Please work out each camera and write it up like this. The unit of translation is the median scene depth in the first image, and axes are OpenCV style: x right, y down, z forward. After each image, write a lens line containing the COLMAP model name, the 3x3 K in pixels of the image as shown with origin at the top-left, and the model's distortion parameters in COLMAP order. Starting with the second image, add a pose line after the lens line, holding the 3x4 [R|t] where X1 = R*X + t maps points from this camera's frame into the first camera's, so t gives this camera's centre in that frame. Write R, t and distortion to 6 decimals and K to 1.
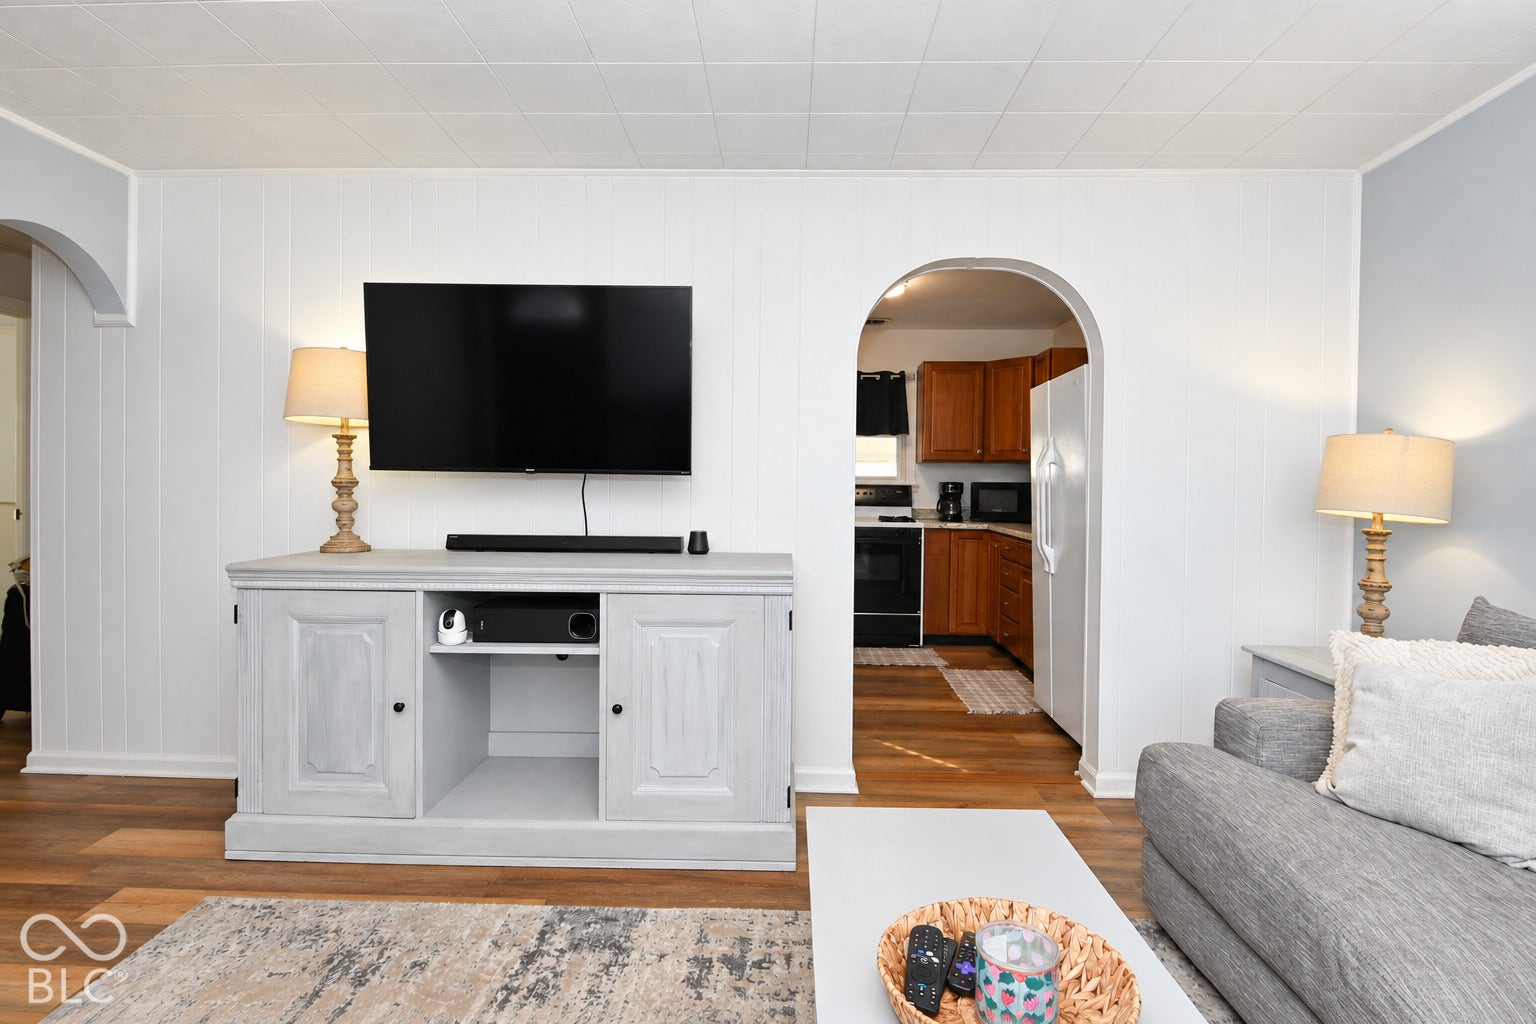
lens RADIAL K [[807.1, 0, 775.6], [0, 807.1, 491.3], [0, 0, 1]] dist [0.002692, -0.014183]
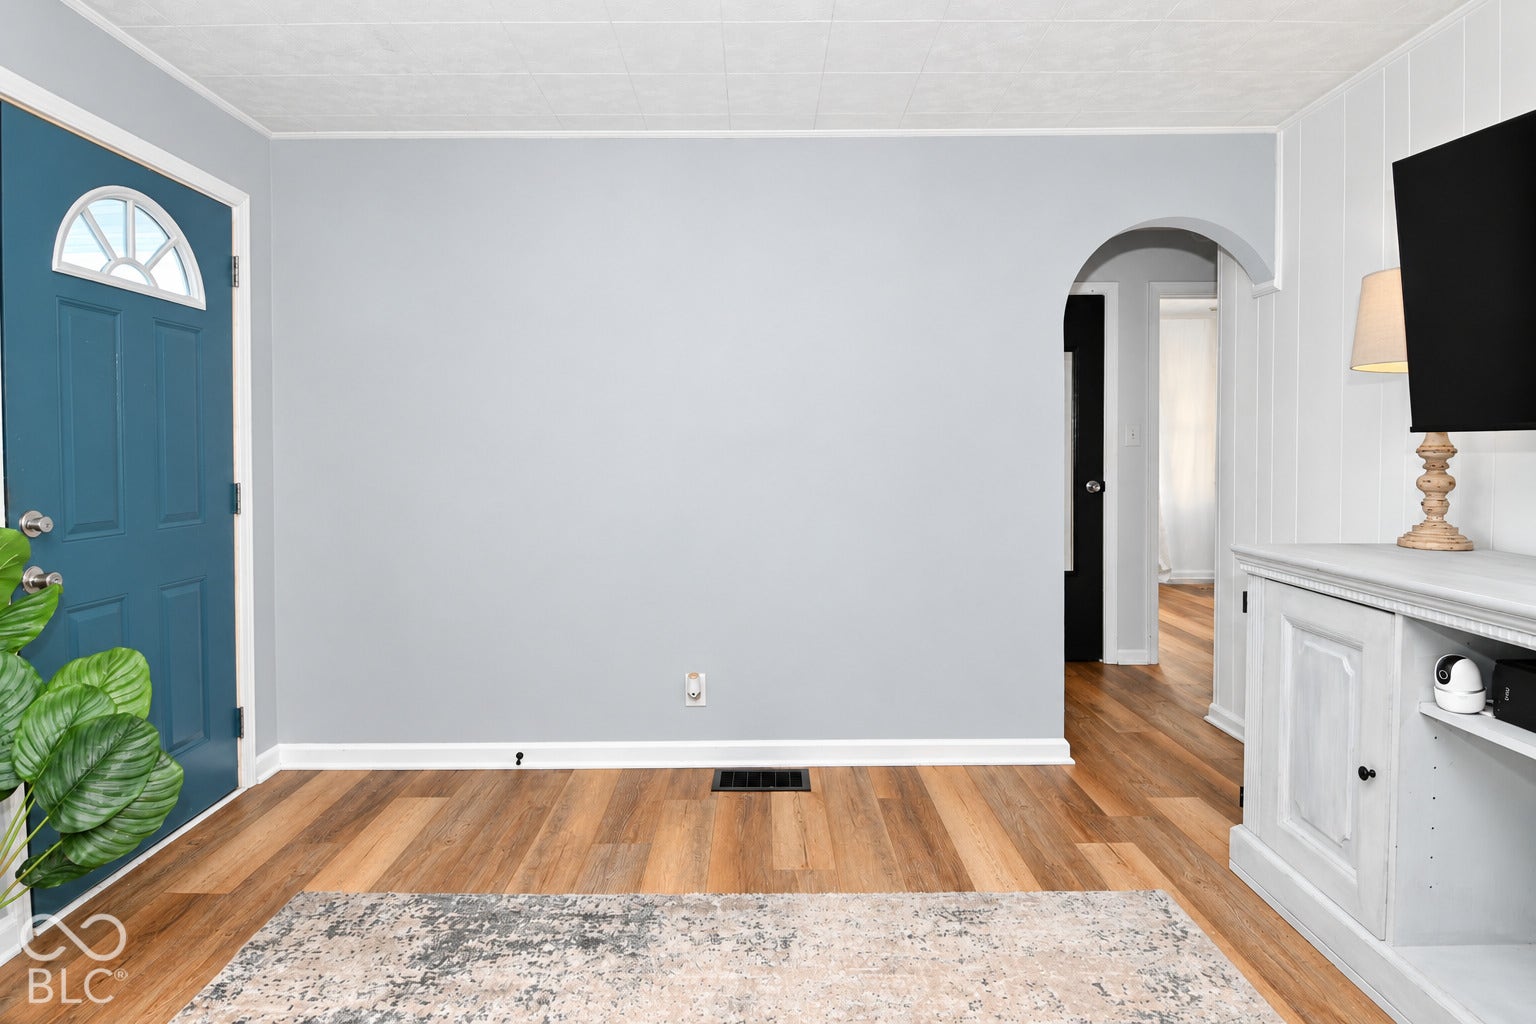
lens RADIAL K [[805.3, 0, 735.0], [0, 805.3, 501.6], [0, 0, 1]] dist [0.002312, 0.000212]
pose [[0.006152, 0.048980, -0.998781, 0.205341], [-0.004207, 0.998792, 0.048955, 0.001319], [0.999972, 0.003900, 0.006350, 0.435236]]
